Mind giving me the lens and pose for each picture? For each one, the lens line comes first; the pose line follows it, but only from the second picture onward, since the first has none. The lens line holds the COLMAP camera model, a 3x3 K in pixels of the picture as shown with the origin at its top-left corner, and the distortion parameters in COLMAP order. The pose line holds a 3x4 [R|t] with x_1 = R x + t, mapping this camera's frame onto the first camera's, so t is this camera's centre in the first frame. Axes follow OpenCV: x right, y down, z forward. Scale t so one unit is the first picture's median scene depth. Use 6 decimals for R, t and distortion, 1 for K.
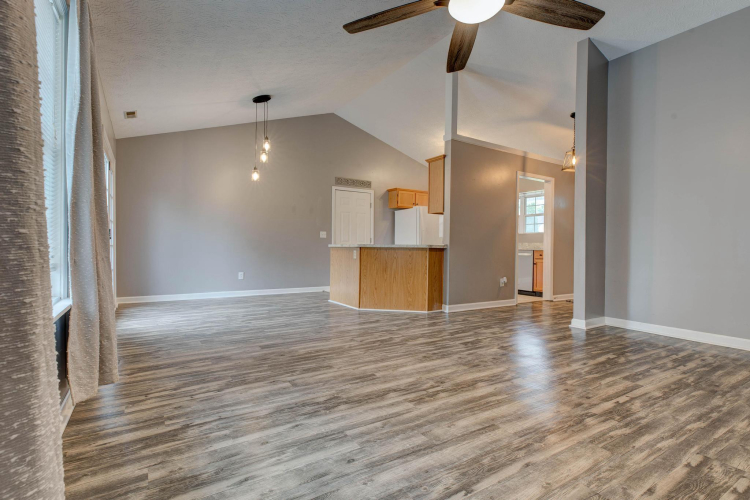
lens RADIAL K [[342.2, 0, 383.0], [0, 342.2, 247.6], [0, 0, 1]] dist [0.000460, -0.001569]
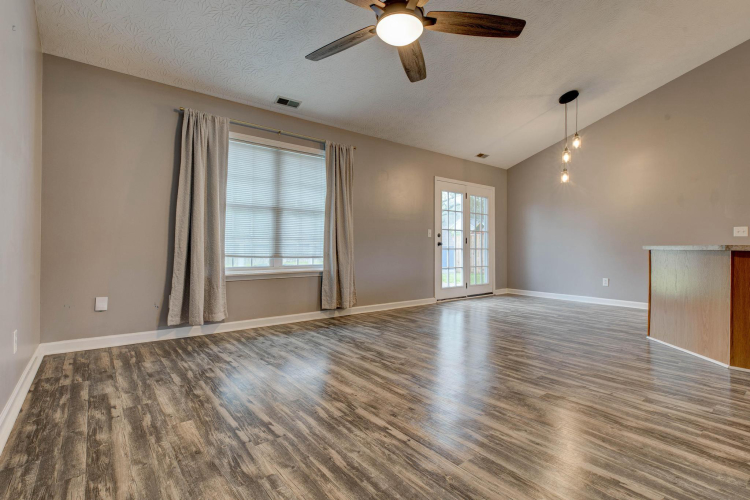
lens RADIAL K [[387.5, 0, 394.0], [0, 387.5, 249.3], [0, 0, 1]] dist [0.006187, -0.002116]
pose [[0.127156, -0.004031, -0.991875, 1.401207], [-0.002640, 0.999987, -0.004403, 0.002483], [0.991879, 0.003179, 0.127144, 0.750382]]
